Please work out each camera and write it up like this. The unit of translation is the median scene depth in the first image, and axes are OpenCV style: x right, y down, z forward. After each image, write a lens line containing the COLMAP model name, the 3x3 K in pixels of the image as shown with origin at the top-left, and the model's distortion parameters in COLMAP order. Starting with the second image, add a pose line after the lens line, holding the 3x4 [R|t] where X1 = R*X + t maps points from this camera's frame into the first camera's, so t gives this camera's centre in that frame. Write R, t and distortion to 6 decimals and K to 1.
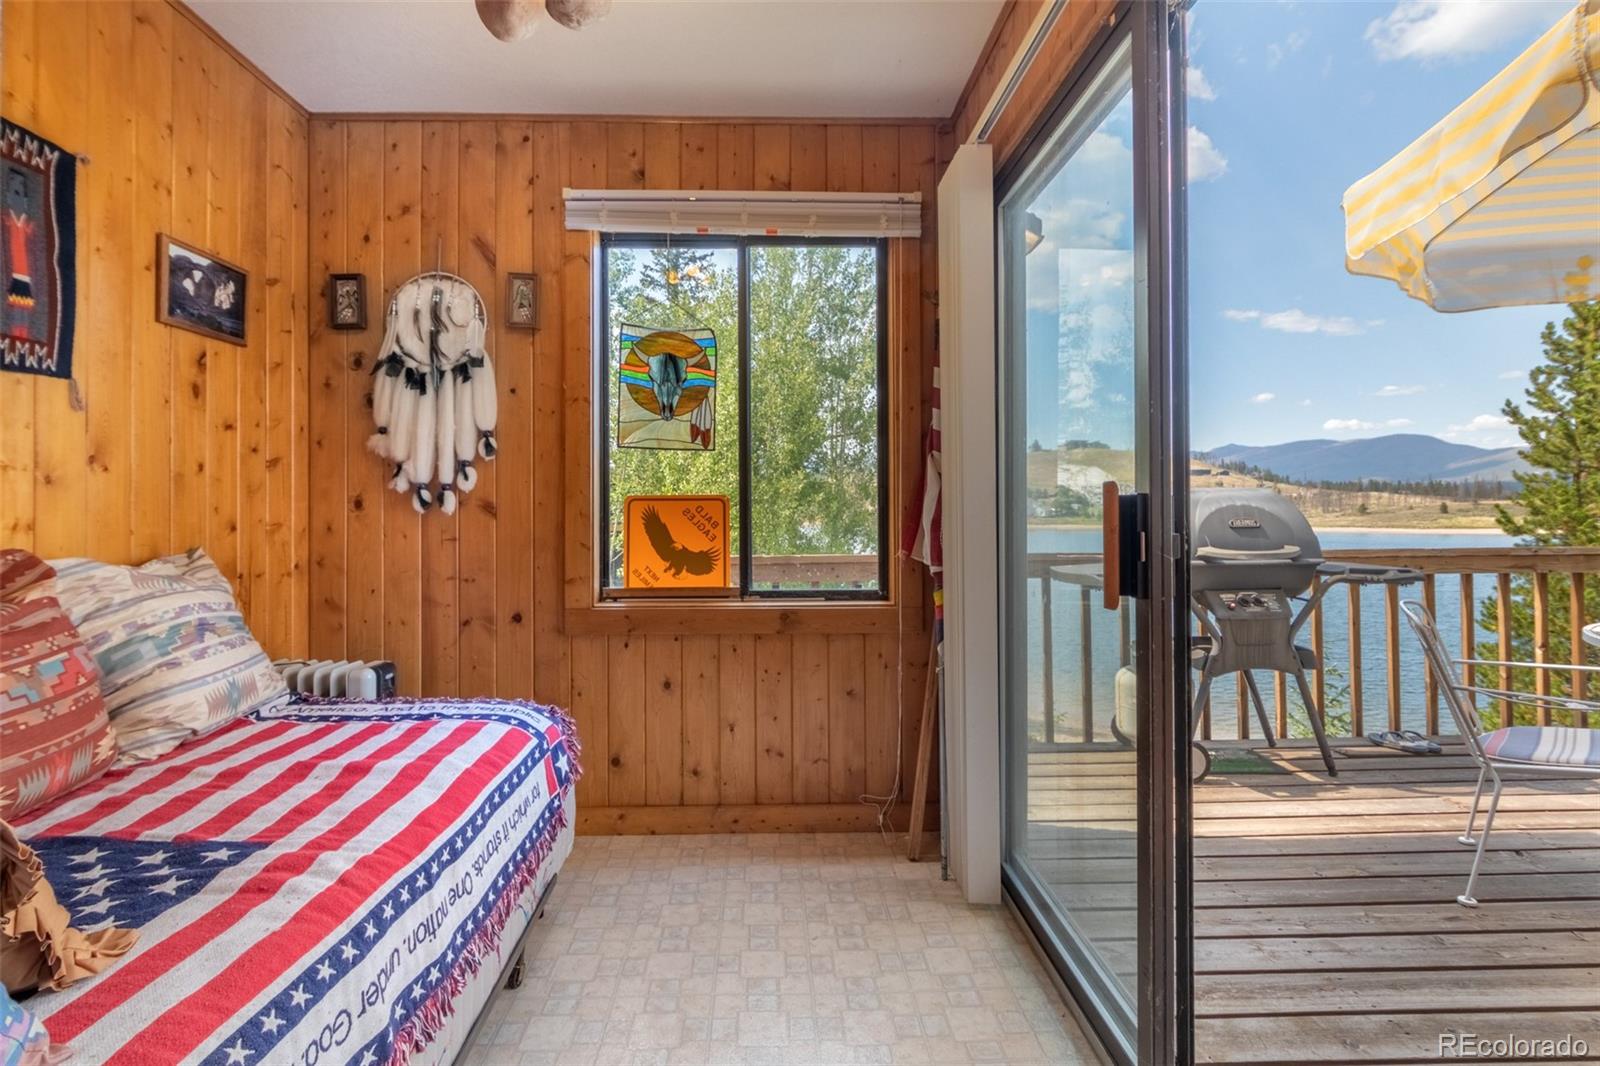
lens RADIAL K [[746.7, 0, 792.7], [0, 746.7, 509.2], [0, 0, 1]] dist [-0.000288, -0.001106]
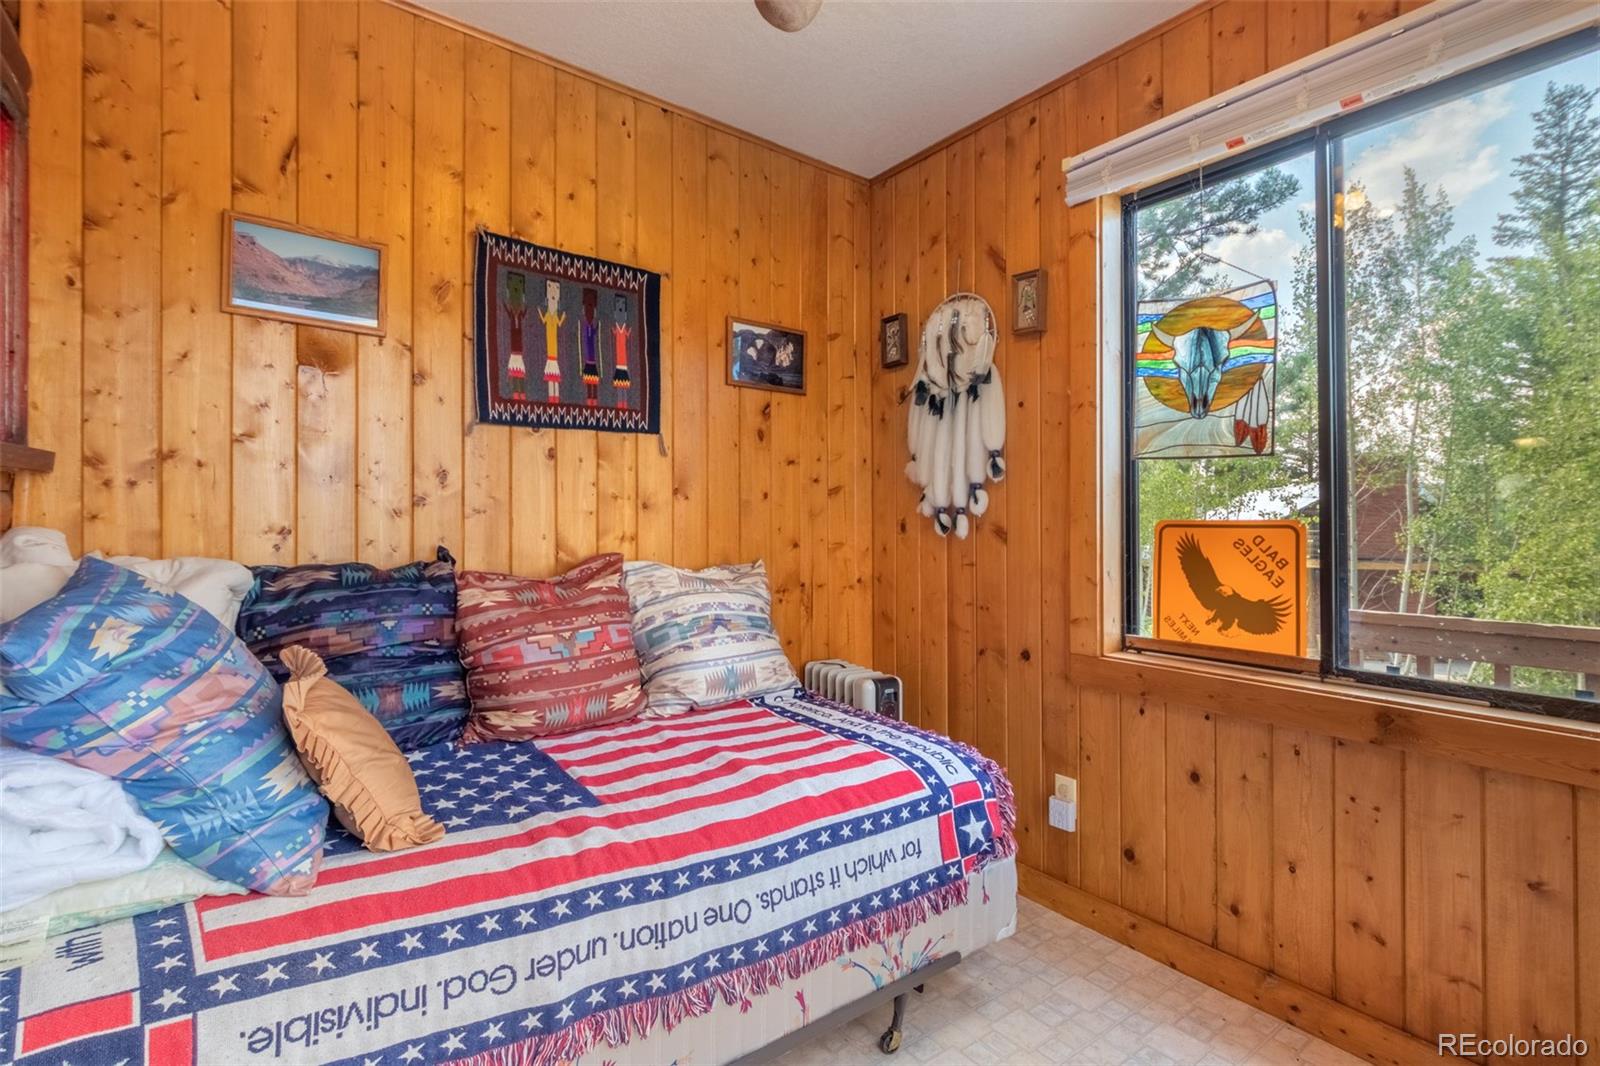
lens RADIAL K [[743.5, 0, 800.0], [0, 743.5, 533.0], [0, 0, 1]] dist [-0.001654, -0.001502]
pose [[0.577624, 0.017928, -0.816106, 0.234635], [-0.022330, 0.999732, 0.006158, -0.001997], [0.815997, 0.014667, 0.577870, 0.290003]]
